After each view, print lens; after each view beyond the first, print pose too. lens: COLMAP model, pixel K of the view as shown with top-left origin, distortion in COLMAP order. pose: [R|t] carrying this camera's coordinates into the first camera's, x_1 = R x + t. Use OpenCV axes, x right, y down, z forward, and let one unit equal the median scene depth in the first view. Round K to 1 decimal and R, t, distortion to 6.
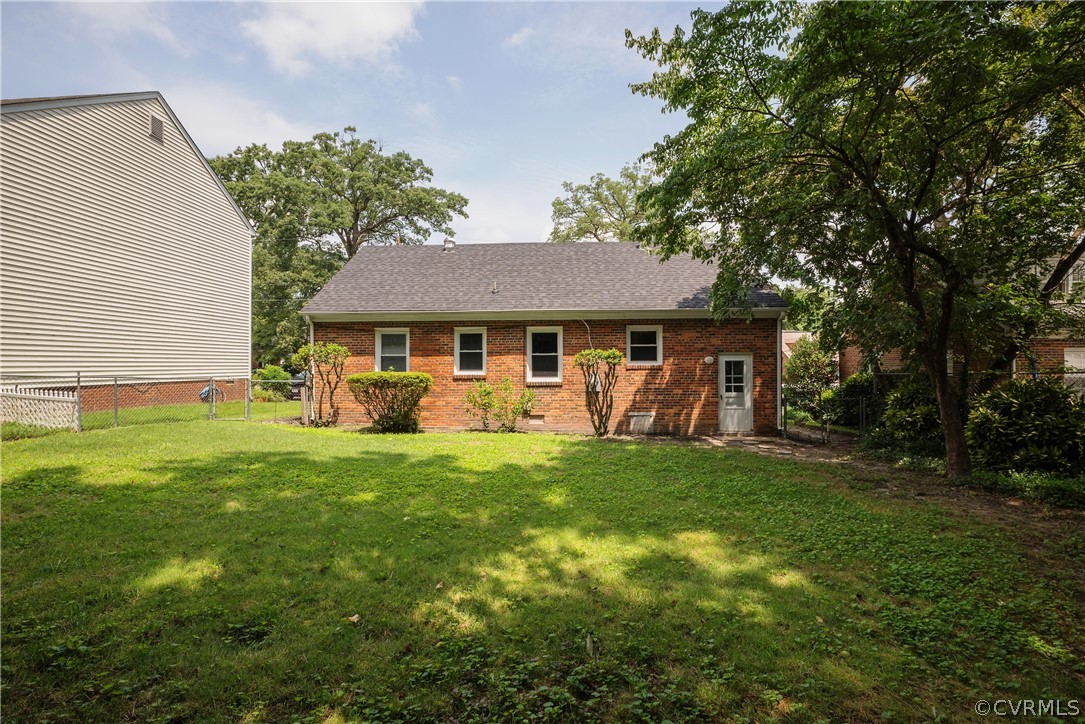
lens RADIAL K [[455.1, 0, 541.4], [0, 455.1, 359.7], [0, 0, 1]] dist [-0.016456, -0.000225]
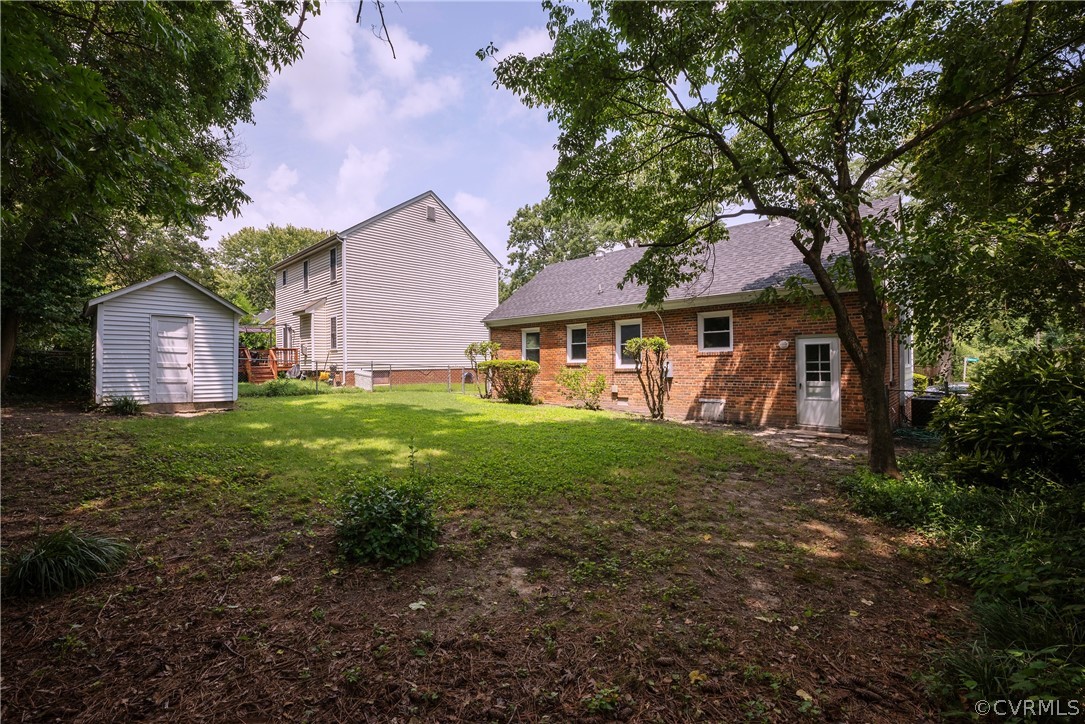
lens RADIAL K [[455.1, 0, 547.0], [0, 455.1, 359.9], [0, 0, 1]] dist [-0.016456, -0.000225]
pose [[0.760097, -0.009983, -0.649733, 0.585096], [0.015494, 0.999876, 0.002763, 0.021149], [0.649625, -0.012168, 0.760157, 0.009979]]
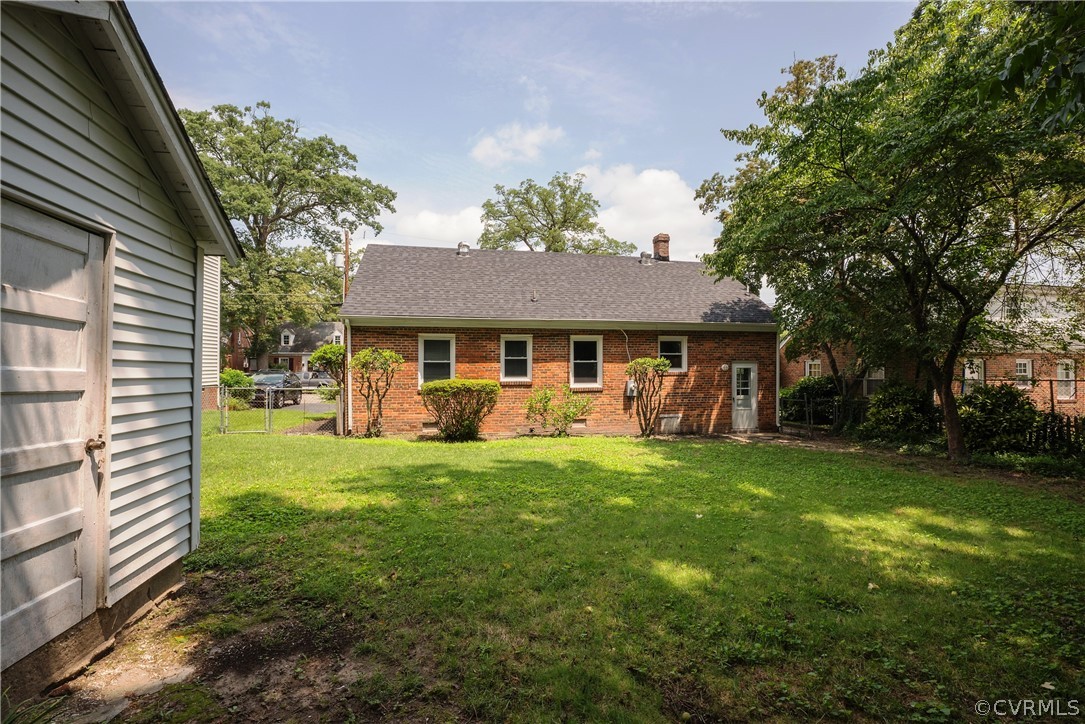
lens RADIAL K [[455.1, 0, 543.6], [0, 455.1, 360.1], [0, 0, 1]] dist [-0.016456, -0.000225]
pose [[0.972710, 0.005869, 0.231950, -0.335282], [-0.005898, 0.999982, -0.000569, -0.014013], [-0.231949, -0.000815, 0.972728, -0.007242]]
